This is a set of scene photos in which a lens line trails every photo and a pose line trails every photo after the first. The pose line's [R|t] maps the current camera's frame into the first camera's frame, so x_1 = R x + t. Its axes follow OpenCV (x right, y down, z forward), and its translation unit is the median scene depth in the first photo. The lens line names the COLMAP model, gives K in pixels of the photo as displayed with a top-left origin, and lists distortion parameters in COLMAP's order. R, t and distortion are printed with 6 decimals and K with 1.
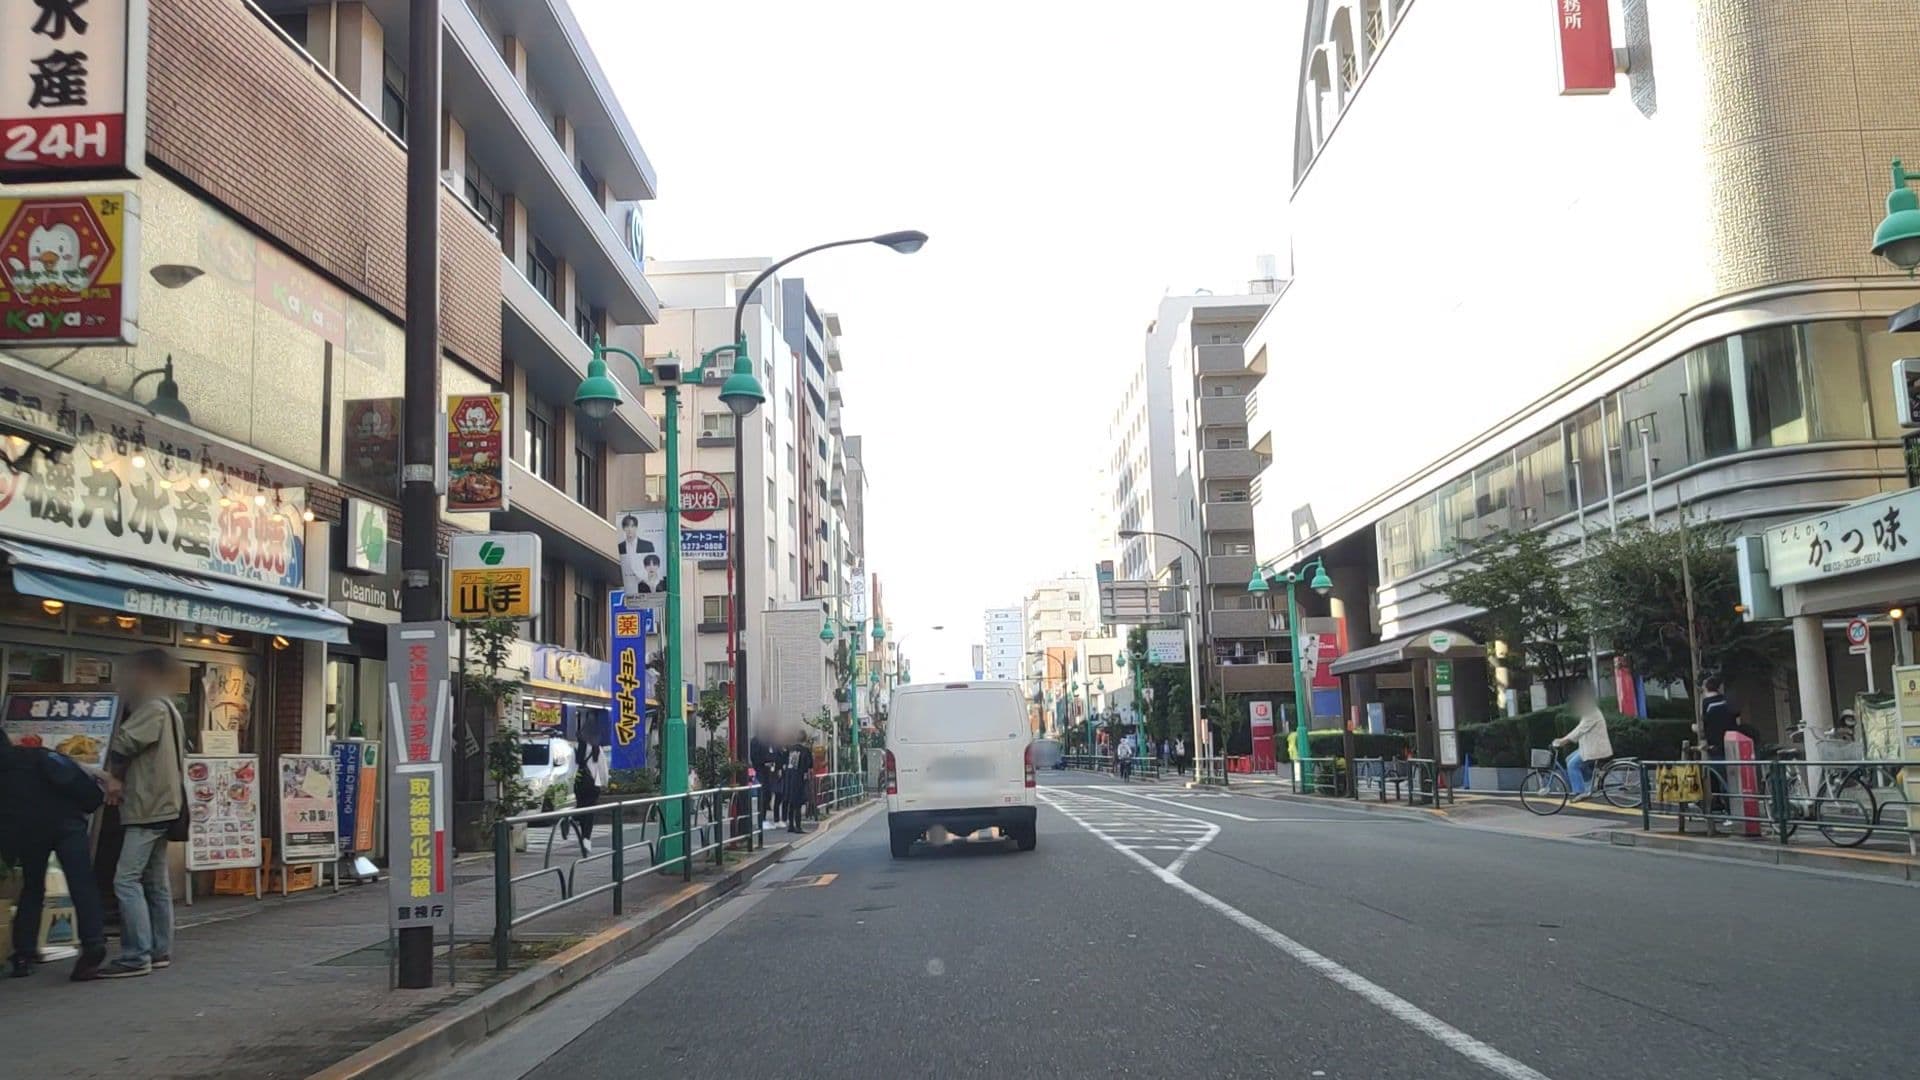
lens RADIAL K [[1506.4, 0, 960.0], [0, 1506.4, 540.0], [0, 0, 1]] dist [0.127095, -0.106499]
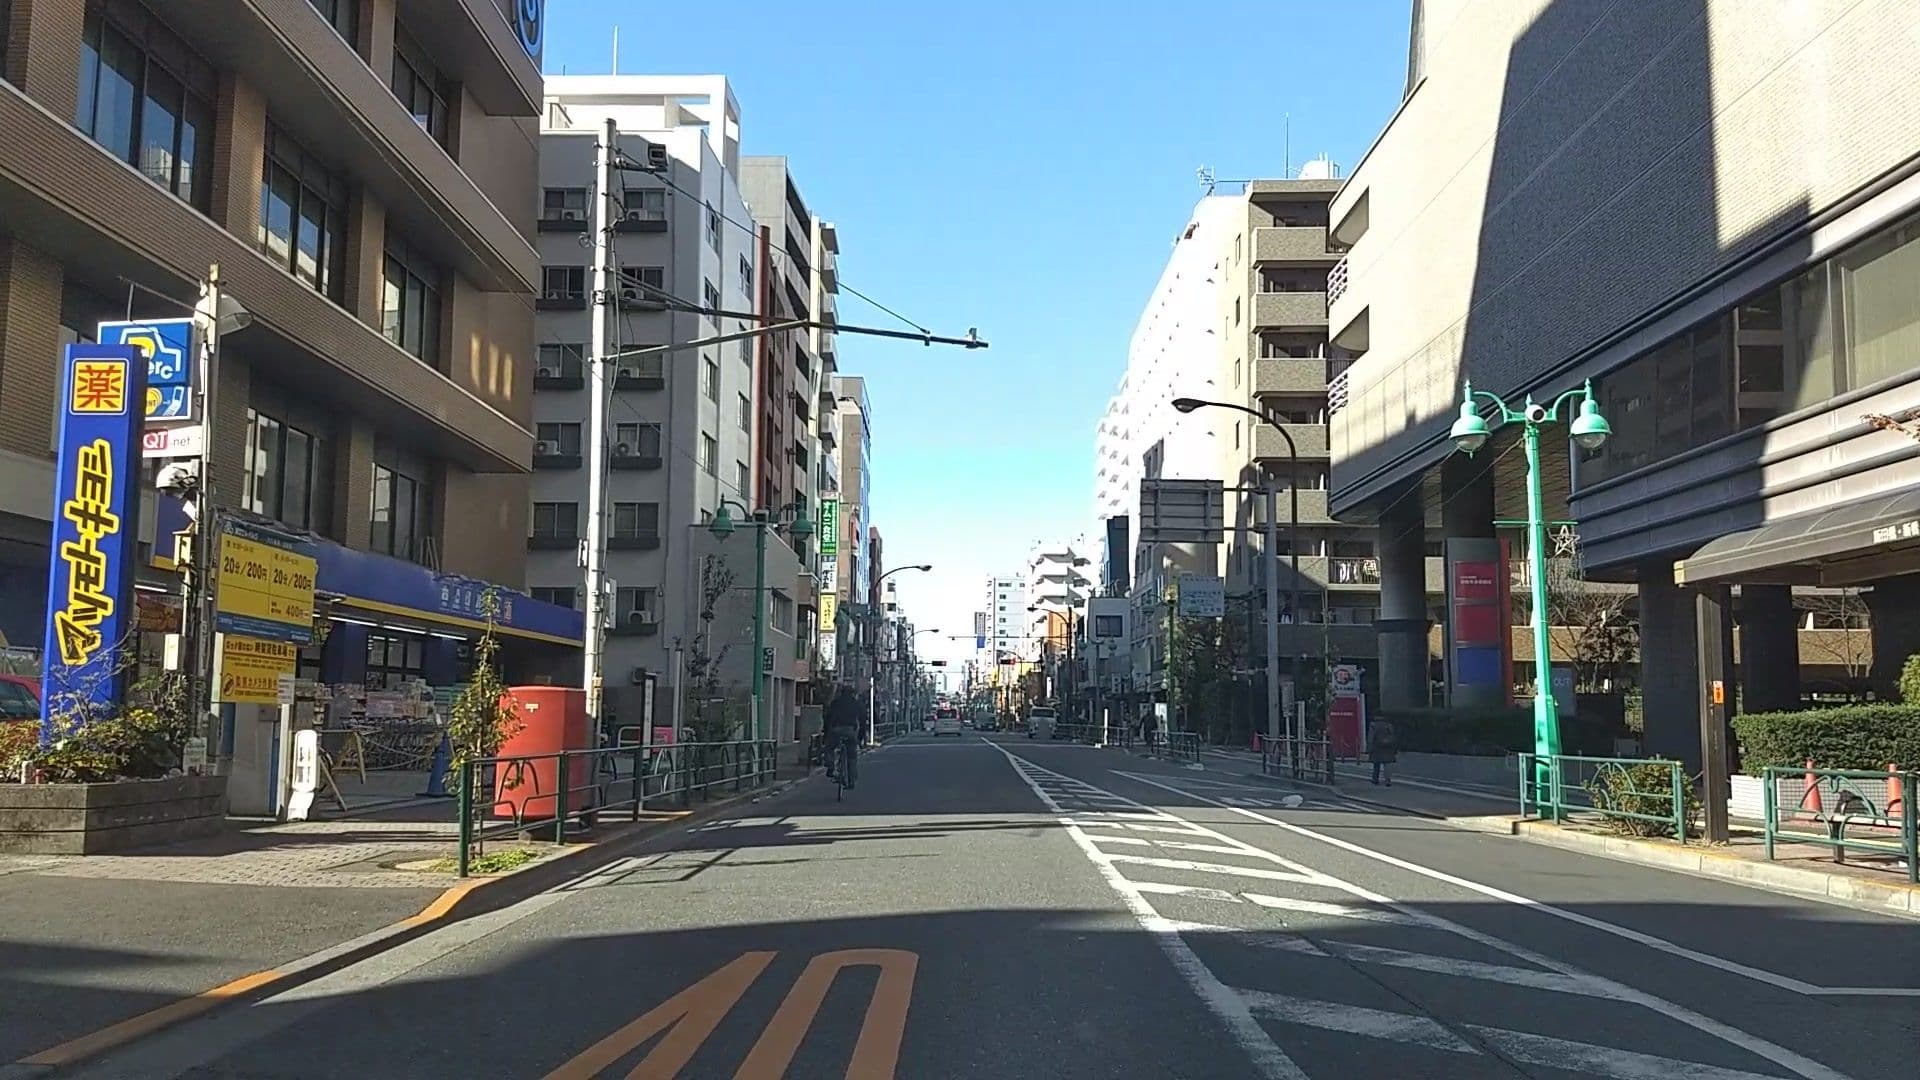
lens RADIAL K [[1506.4, 0, 960.0], [0, 1506.4, 540.0], [0, 0, 1]] dist [0.127095, -0.106499]
pose [[0.998915, 0.046457, -0.003162, 0.014826], [-0.046375, 0.998675, 0.022322, 0.040961], [0.004194, -0.022151, 0.999746, 0.293598]]
